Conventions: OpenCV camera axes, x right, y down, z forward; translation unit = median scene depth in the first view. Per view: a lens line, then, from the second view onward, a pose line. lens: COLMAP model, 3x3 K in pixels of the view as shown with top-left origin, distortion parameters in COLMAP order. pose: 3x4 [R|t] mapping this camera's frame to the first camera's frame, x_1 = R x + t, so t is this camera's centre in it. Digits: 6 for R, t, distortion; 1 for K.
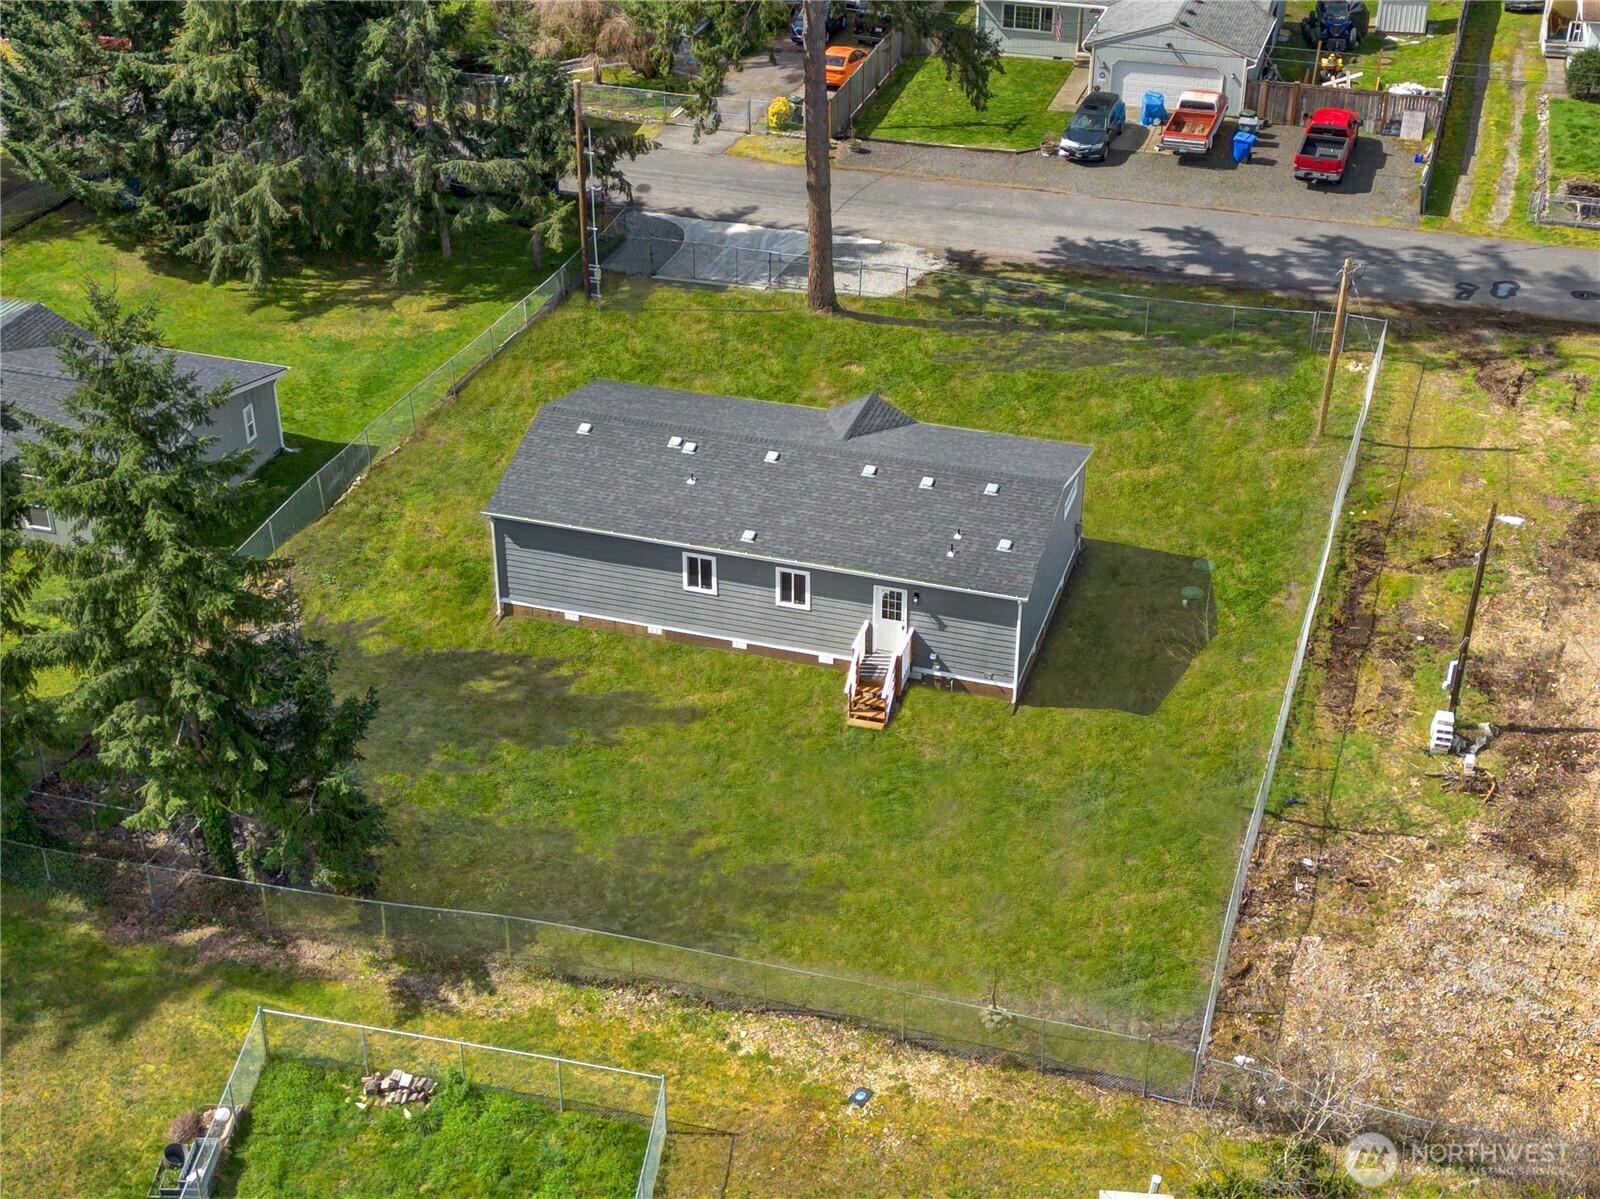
lens RADIAL K [[2269.8, 0, 799.3], [0, 2269.8, 602.6], [0, 0, 1]] dist [0.075220, 0.000000]
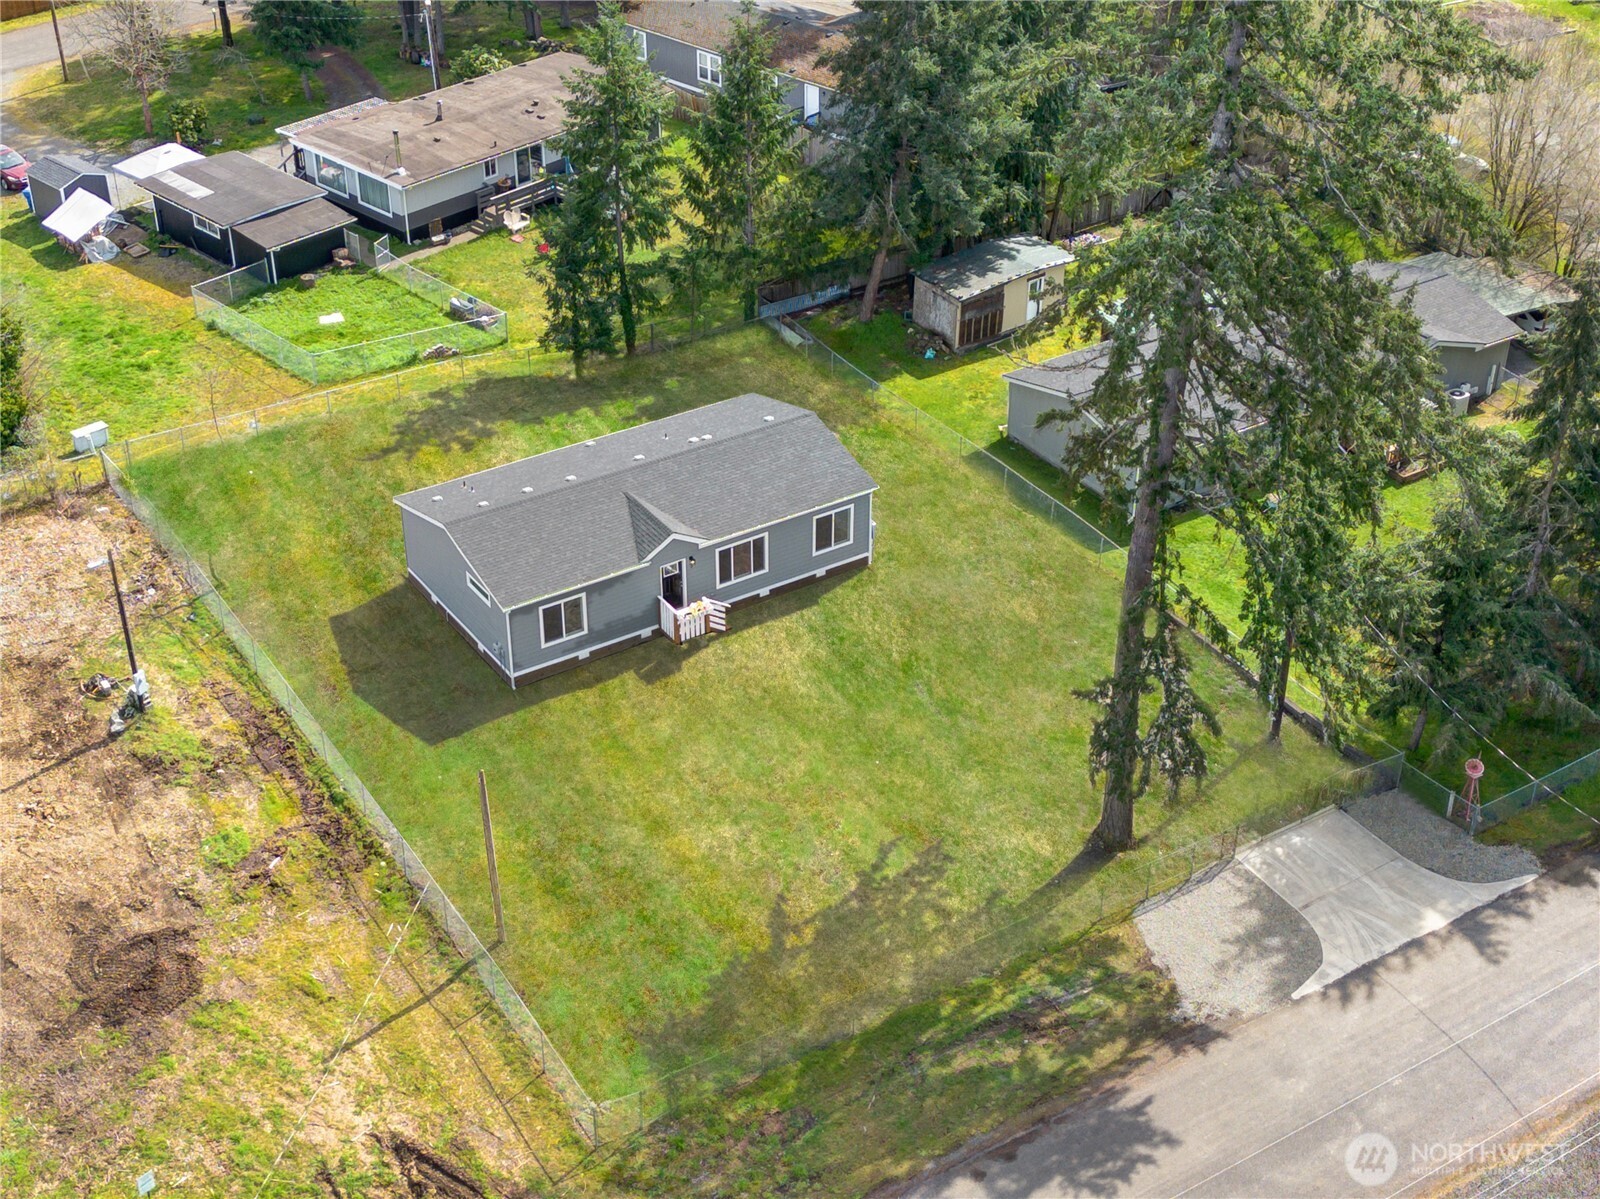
lens RADIAL K [[2269.8, 0, 809.5], [0, 2269.8, 604.8], [0, 0, 1]] dist [0.075220, 0.000000]
pose [[-0.635192, 0.406871, -0.656496, 0.929519], [-0.402838, 0.550696, 0.731065, -1.154189], [0.658979, 0.728828, -0.185895, 1.543980]]
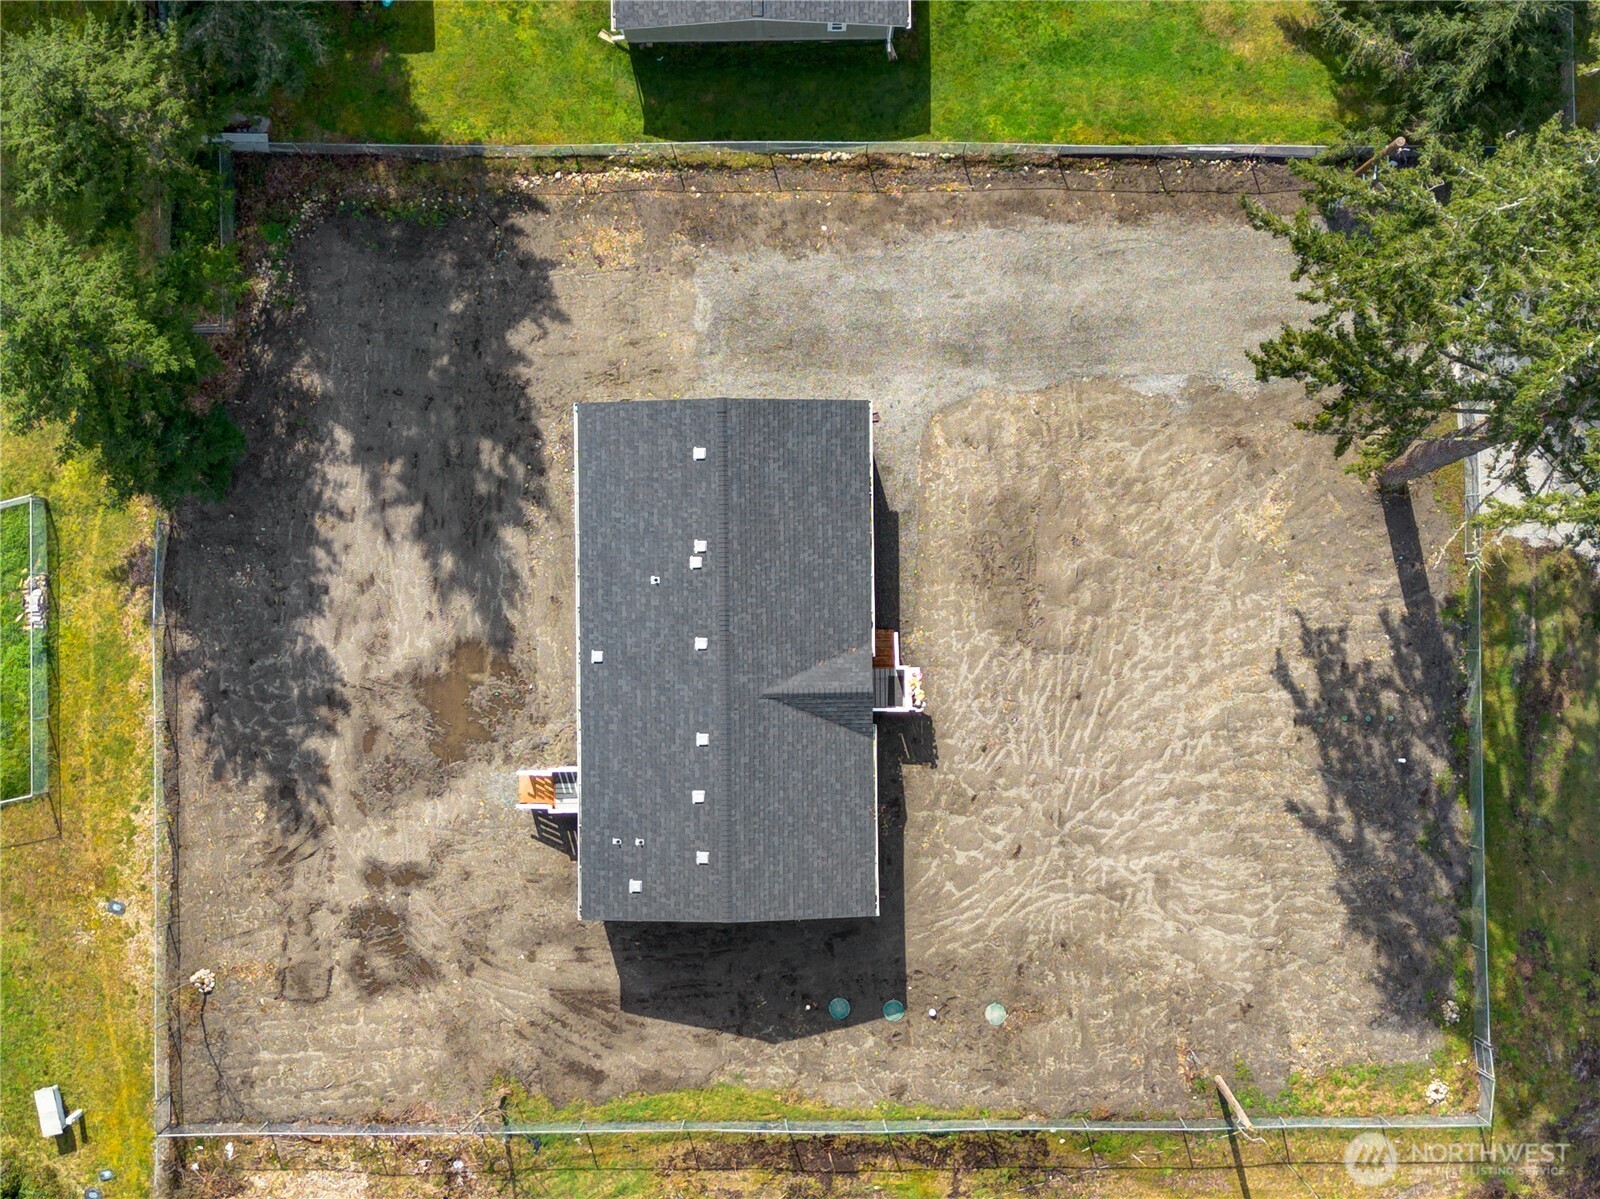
lens RADIAL K [[2269.8, 0, 804.4], [0, 2269.8, 605.2], [0, 0, 1]] dist [0.075220, 0.000000]
pose [[0.310811, 0.950386, -0.012753, -0.001432], [-0.488932, 0.171376, 0.855322, -1.122352], [0.815072, -0.259608, 0.517940, 0.558498]]
